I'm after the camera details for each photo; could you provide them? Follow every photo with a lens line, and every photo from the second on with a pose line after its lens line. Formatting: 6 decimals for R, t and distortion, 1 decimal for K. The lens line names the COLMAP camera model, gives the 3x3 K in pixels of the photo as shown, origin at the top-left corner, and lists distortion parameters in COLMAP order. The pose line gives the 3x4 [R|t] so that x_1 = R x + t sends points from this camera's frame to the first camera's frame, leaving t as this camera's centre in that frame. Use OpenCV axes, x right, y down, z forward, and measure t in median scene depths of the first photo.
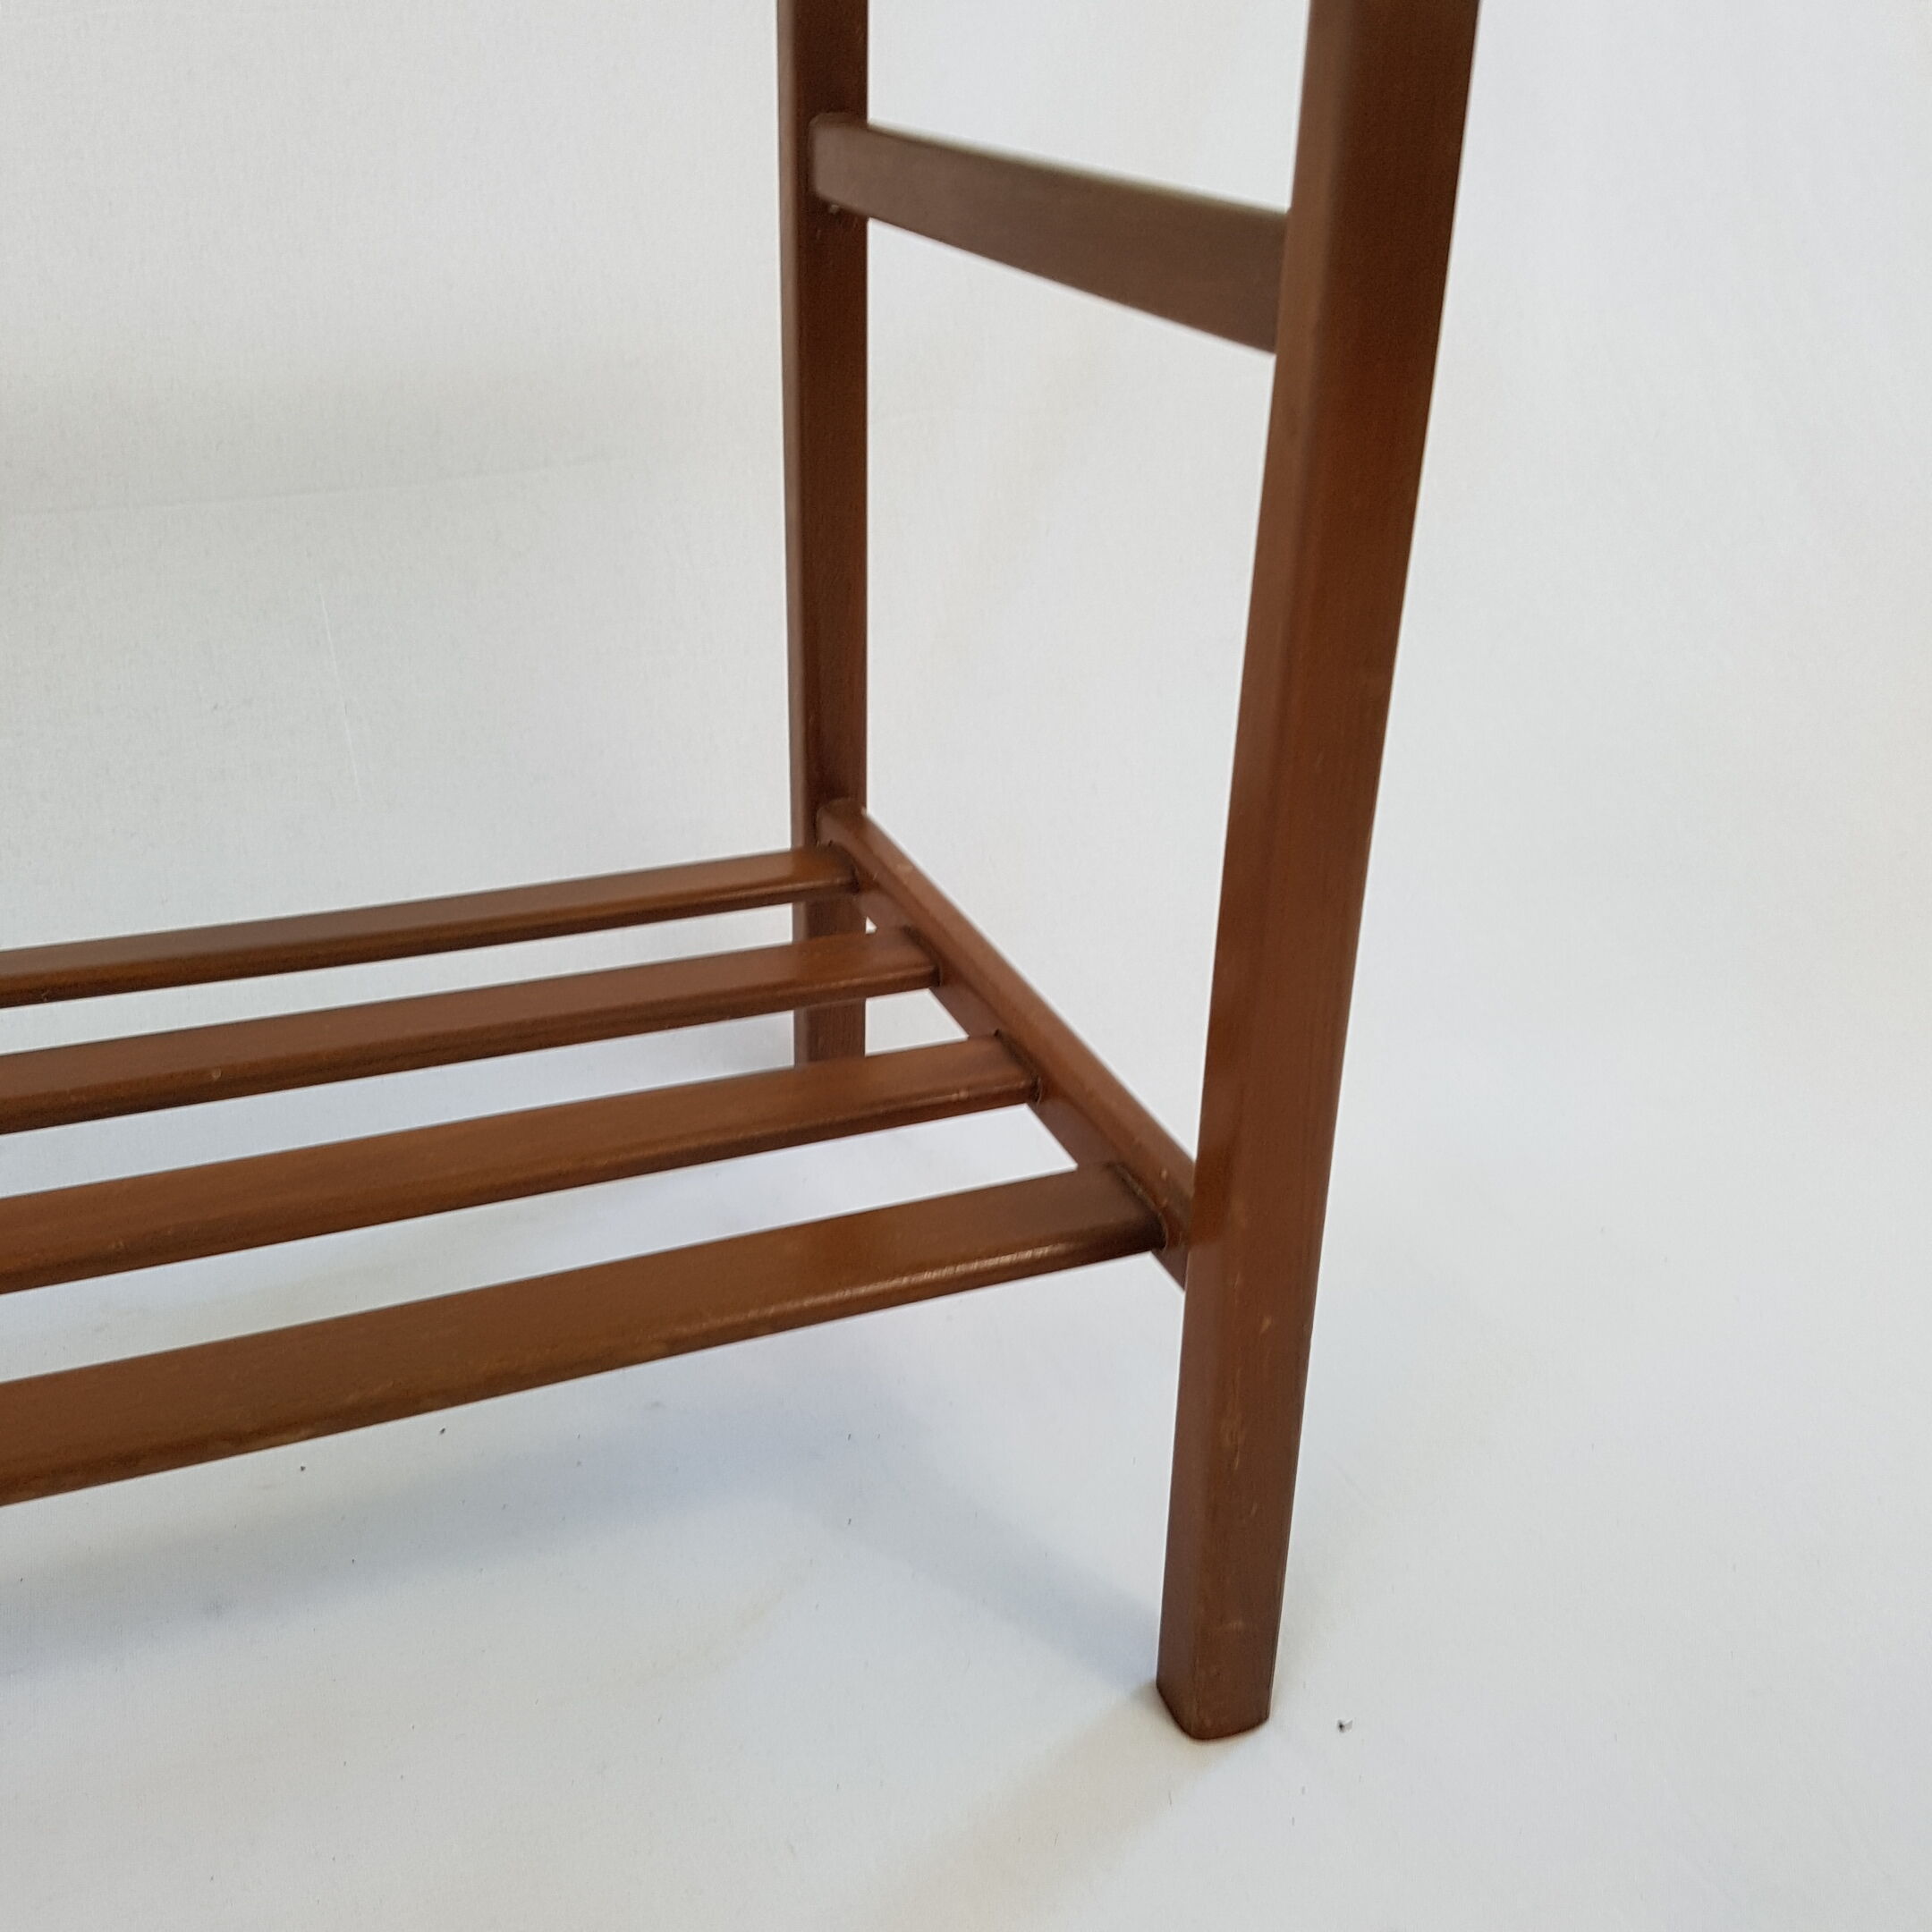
lens RADIAL K [[1943.2, 0, 917.0], [0, 1943.2, 964.2], [0, 0, 1]] dist [0.043566, -0.003176]
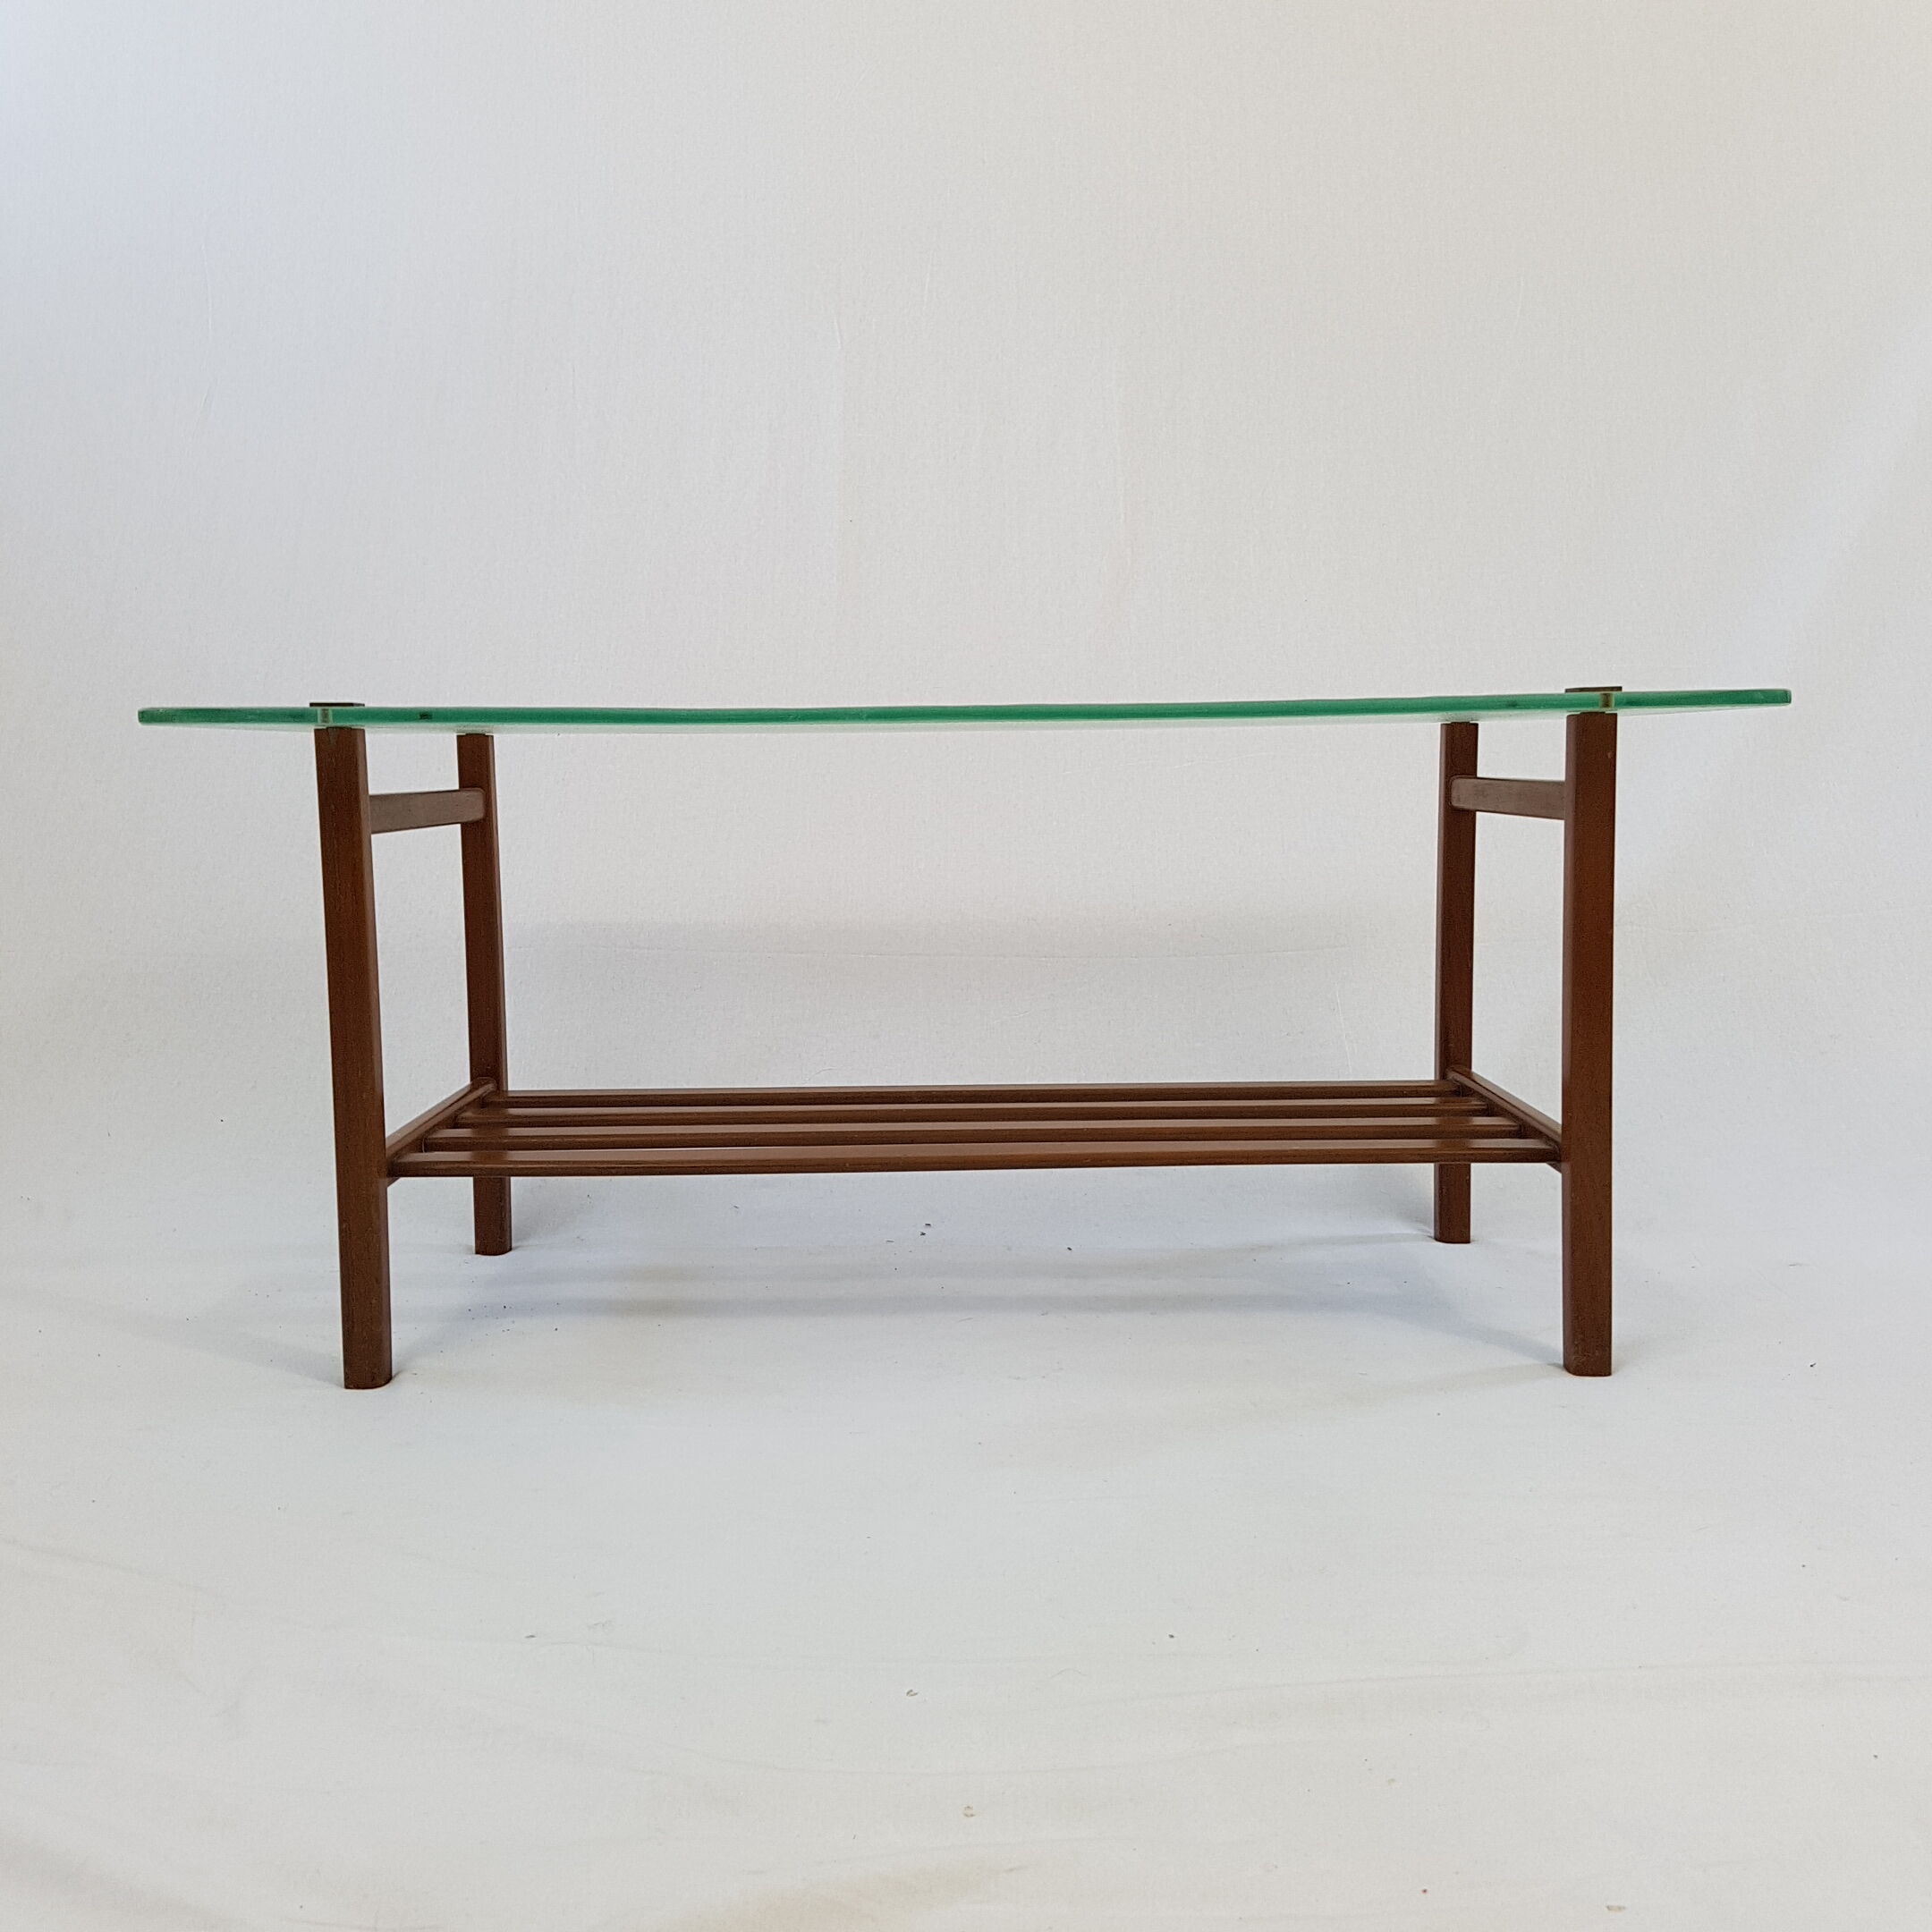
lens RADIAL K [[1943.2, 0, 917.0], [0, 1943.2, 964.2], [0, 0, 1]] dist [0.043566, -0.003176]
pose [[0.939748, 0.020561, -0.341250, 0.167557], [-0.102489, 0.969222, -0.223840, 0.455391], [0.326145, 0.245327, 0.912932, -1.527364]]
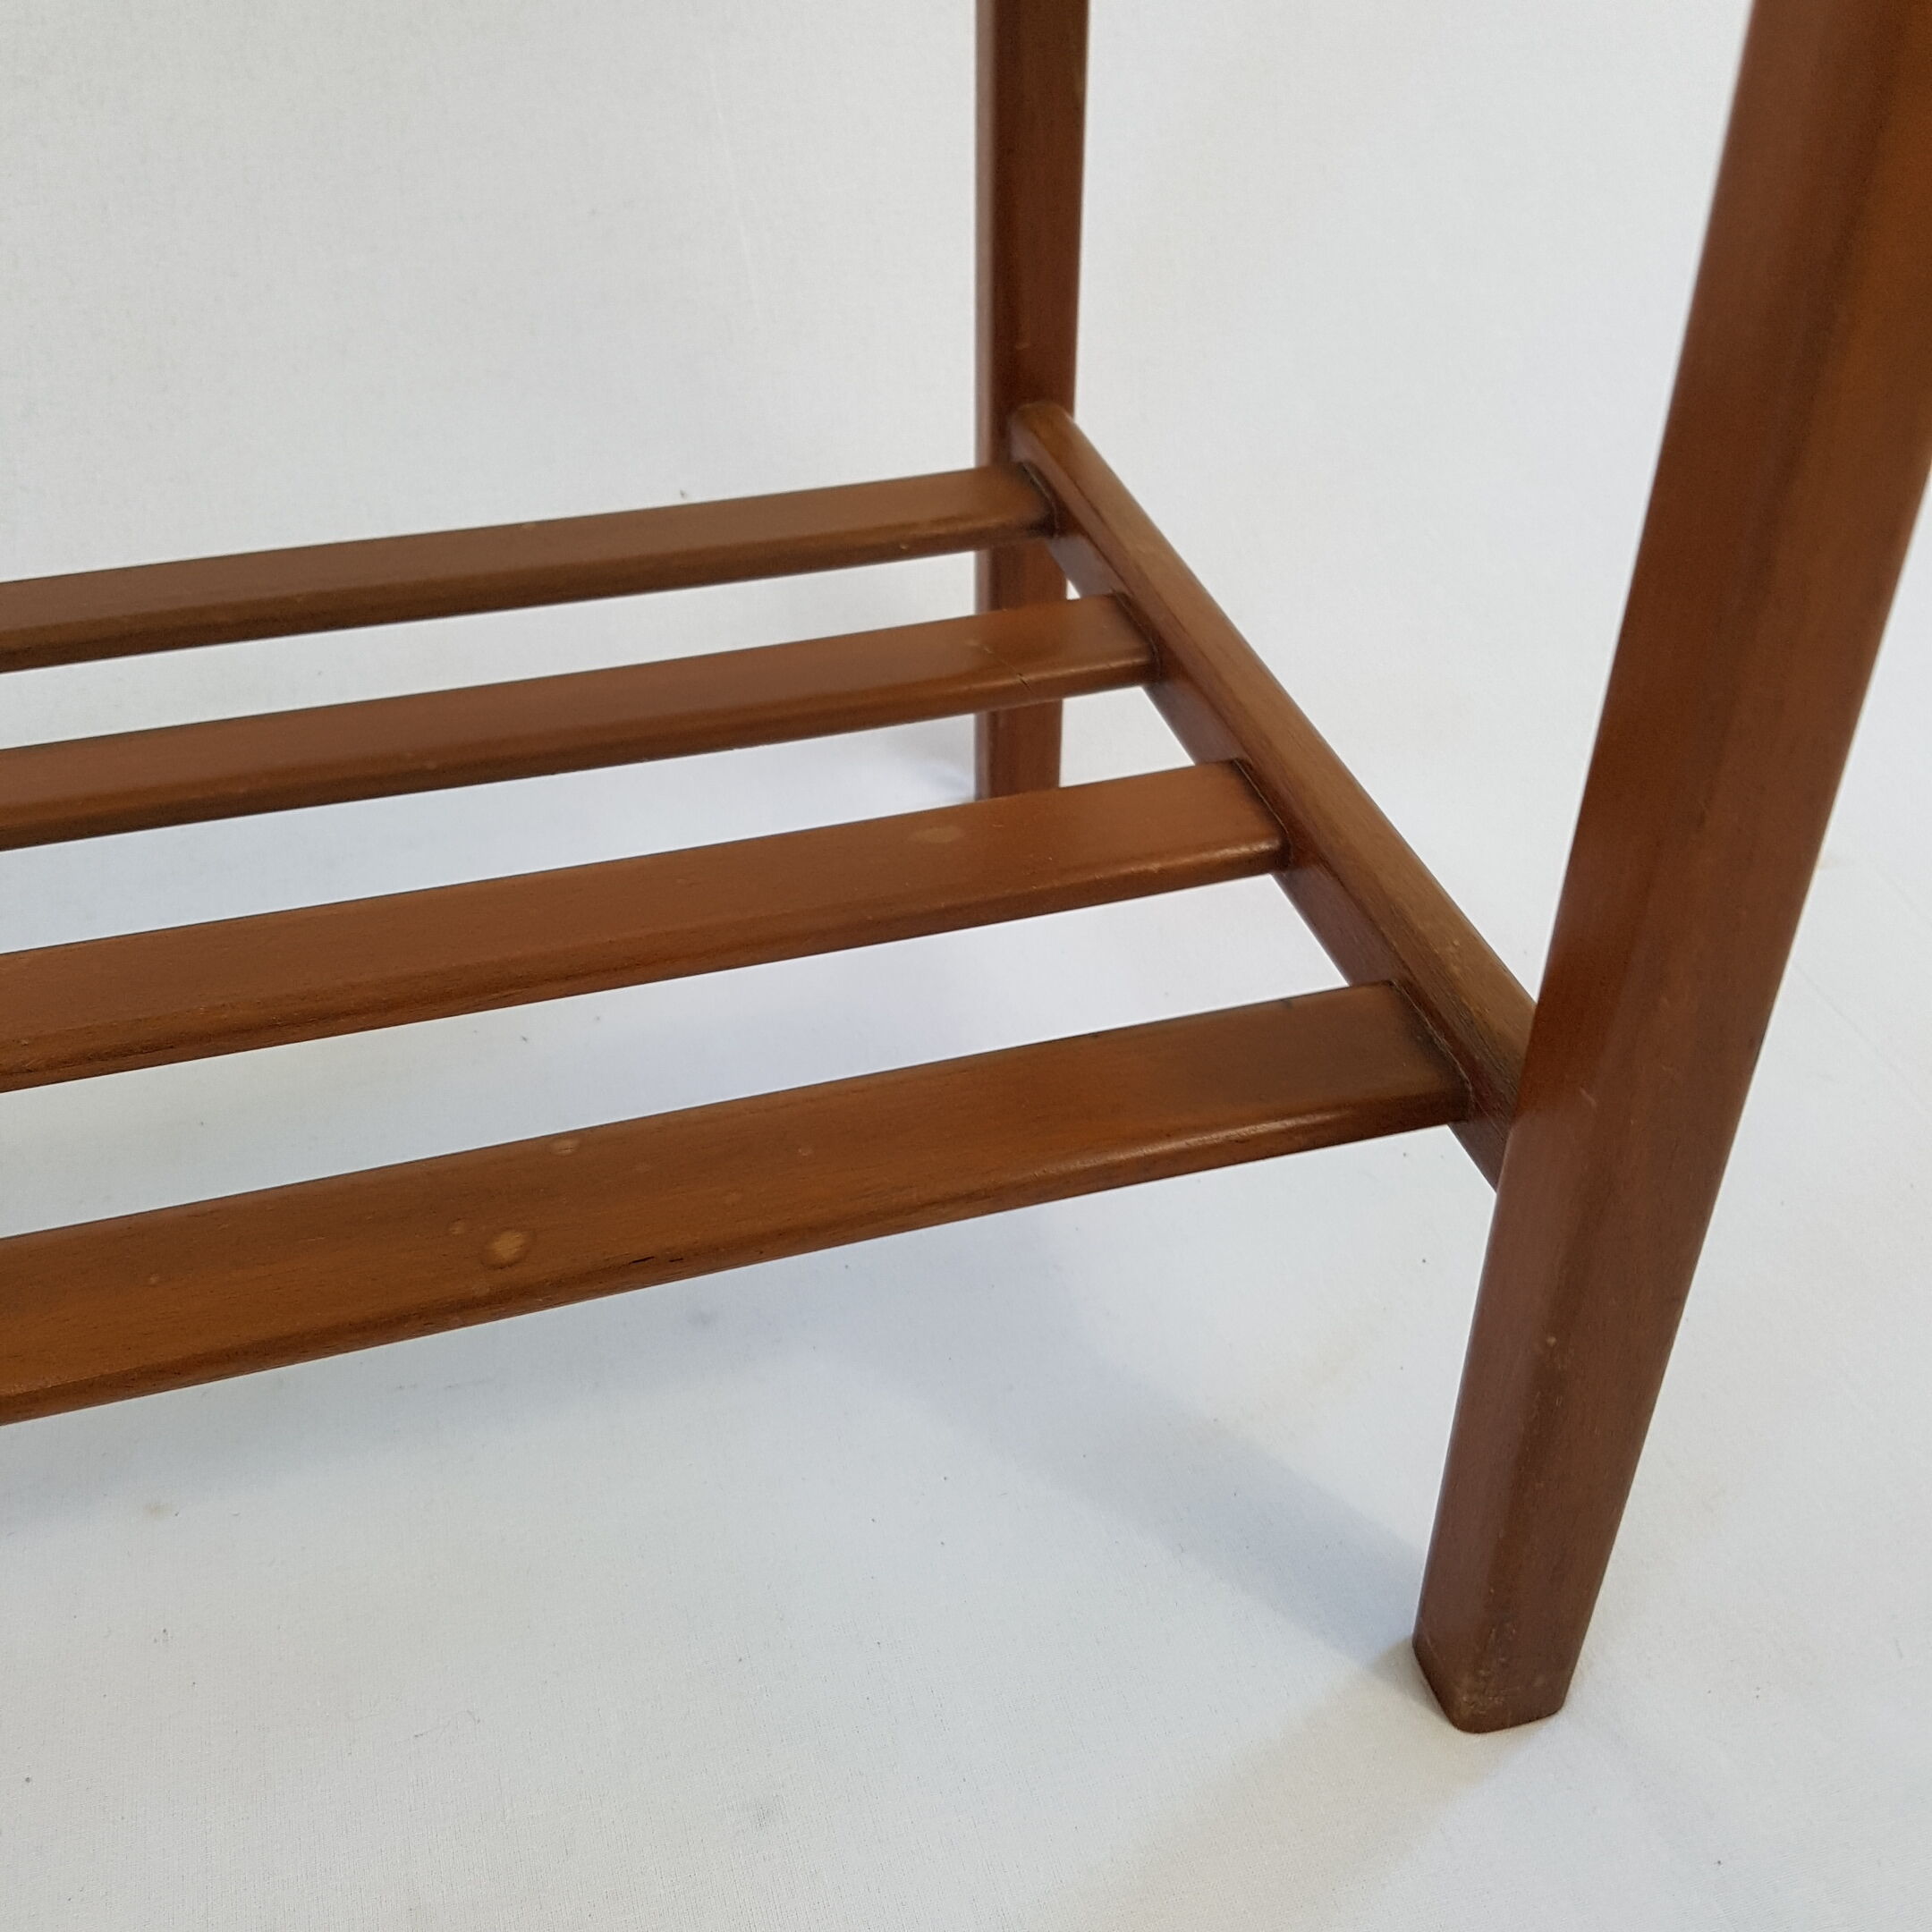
lens RADIAL K [[1943.2, 0, 917.0], [0, 1943.2, 964.2], [0, 0, 1]] dist [0.043566, -0.003176]
pose [[0.995526, 0.036302, -0.087241, -0.013717], [-0.015682, 0.973928, 0.226315, -0.056380], [0.093182, -0.223934, 0.970139, 0.206627]]
